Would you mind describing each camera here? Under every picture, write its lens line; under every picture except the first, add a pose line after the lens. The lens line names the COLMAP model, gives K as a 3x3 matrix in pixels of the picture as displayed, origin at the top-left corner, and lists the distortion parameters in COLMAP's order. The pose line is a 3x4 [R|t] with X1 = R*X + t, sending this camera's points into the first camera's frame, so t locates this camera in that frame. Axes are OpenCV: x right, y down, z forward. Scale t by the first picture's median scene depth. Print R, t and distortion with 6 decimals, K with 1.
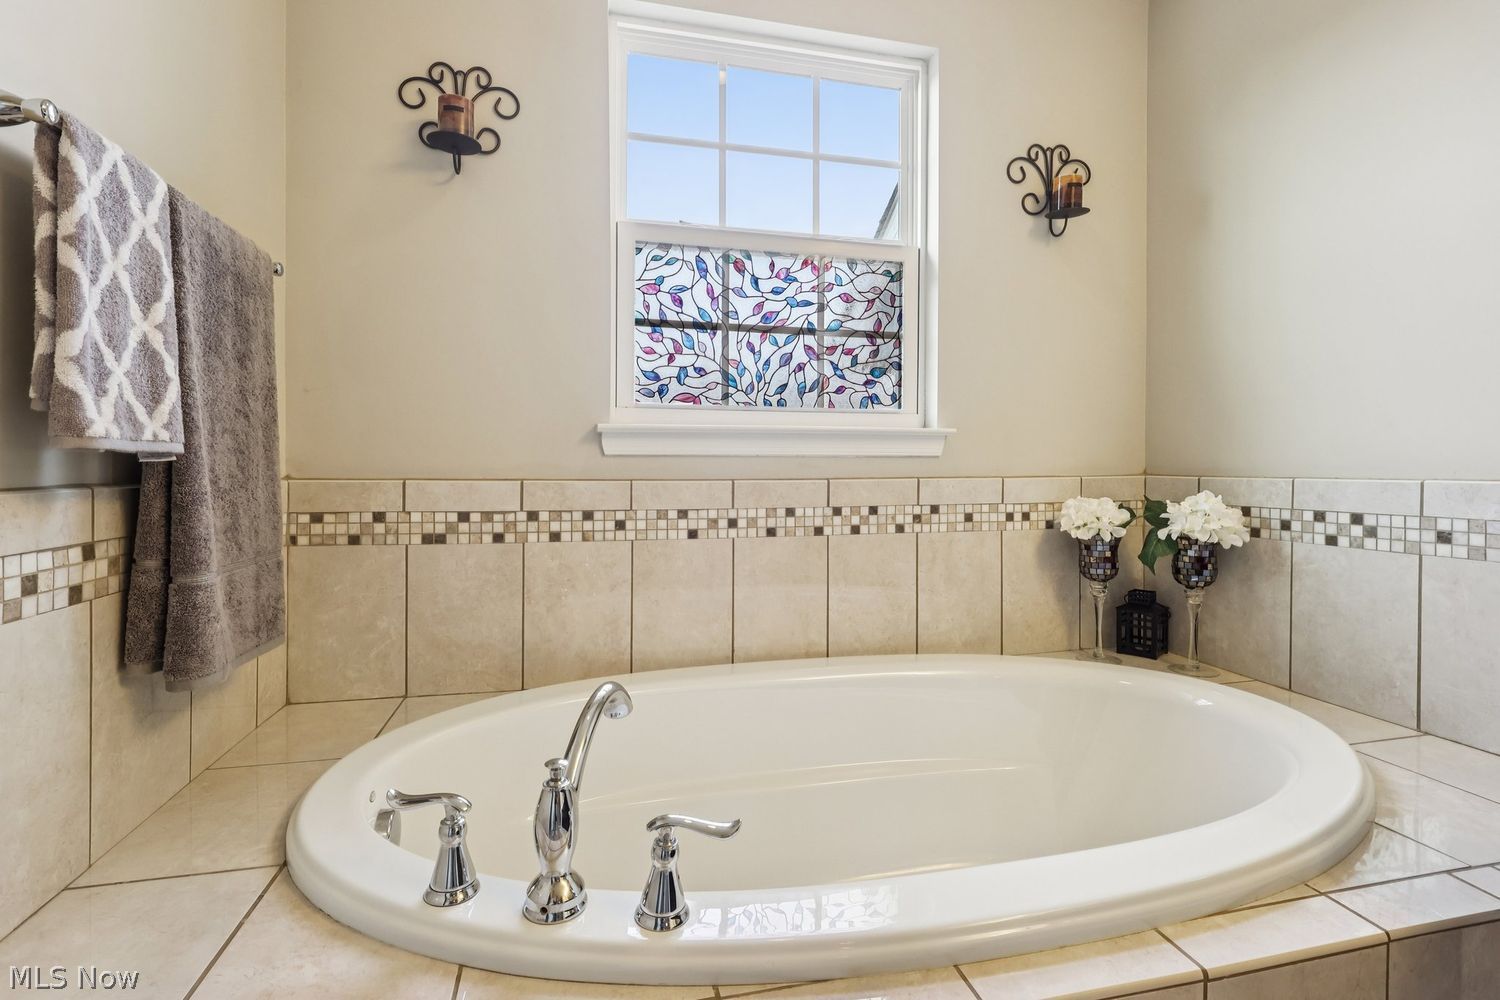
lens RADIAL K [[704.6, 0, 757.7], [0, 704.6, 484.5], [0, 0, 1]] dist [0.001231, -0.000668]
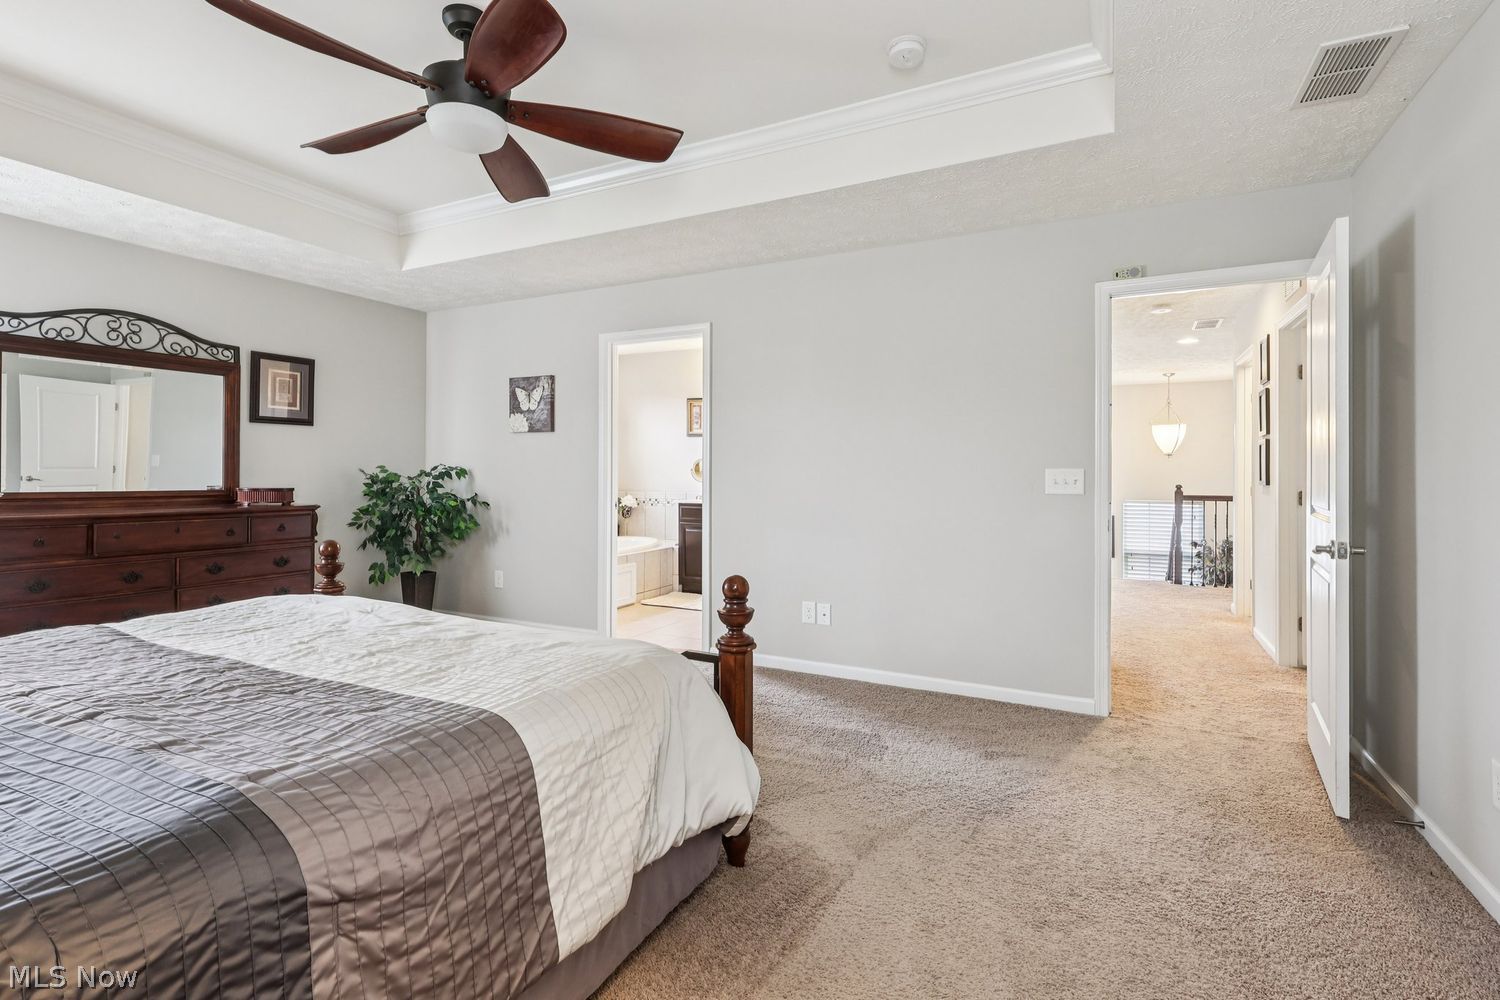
lens RADIAL K [[704.6, 0, 757.7], [0, 704.6, 484.5], [0, 0, 1]] dist [0.001231, -0.000668]
pose [[0.653234, -0.010500, 0.757084, -2.126720], [0.003592, 0.999936, 0.010768, -0.098320], [-0.757148, -0.004314, 0.653229, -2.429676]]
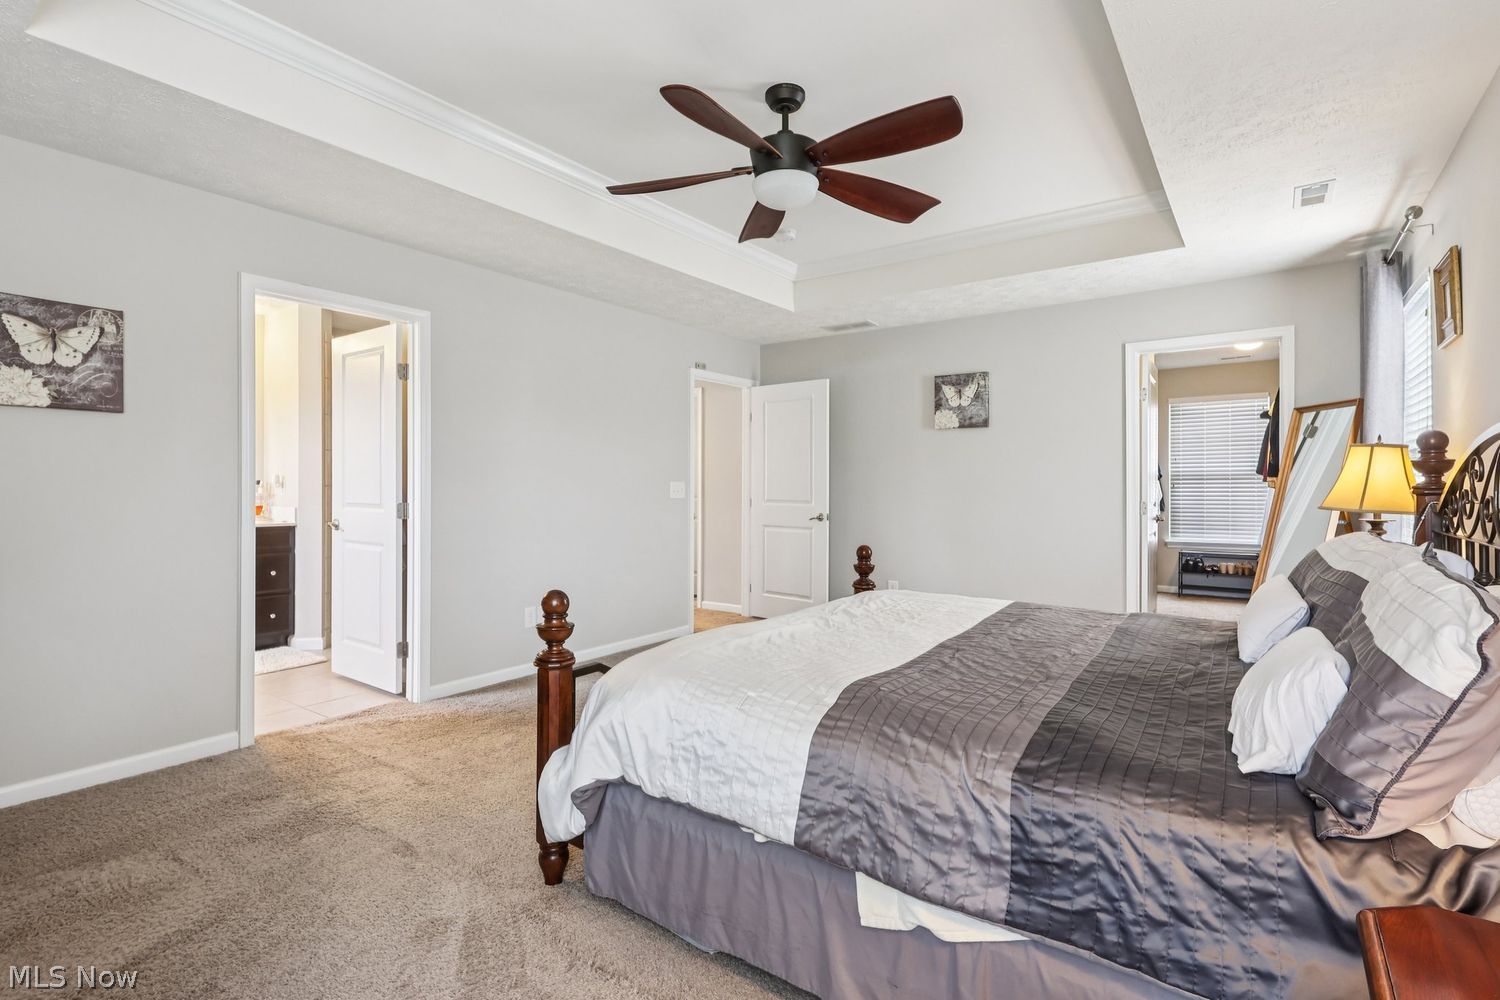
lens RADIAL K [[720.3, 0, 745.3], [0, 720.3, 482.7], [0, 0, 1]] dist [0.003882, -0.000150]
pose [[-0.643561, -0.001080, 0.765394, -2.658797], [0.002756, 0.999989, 0.003728, -0.131178], [-0.765390, 0.004508, -0.643551, 0.083062]]
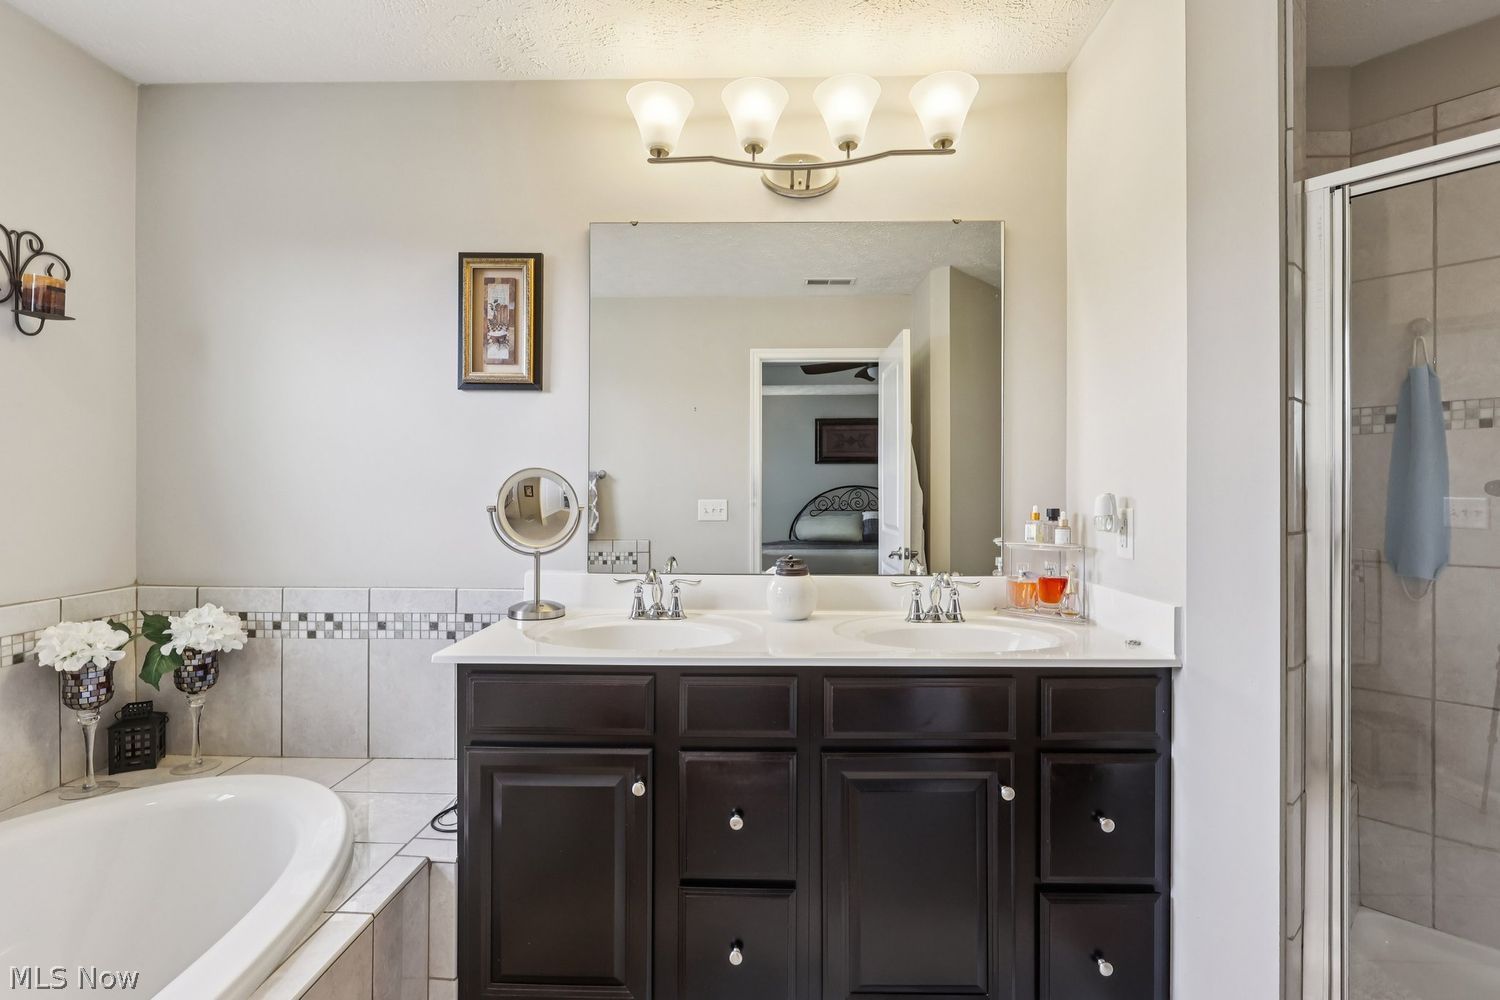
lens RADIAL K [[704.6, 0, 757.7], [0, 704.6, 484.5], [0, 0, 1]] dist [0.001231, -0.000668]
pose [[0.264486, 0.002212, 0.964387, -0.219129], [0.009398, 0.999944, -0.004871, -0.167882], [-0.964344, 0.010352, 0.264451, -0.147612]]
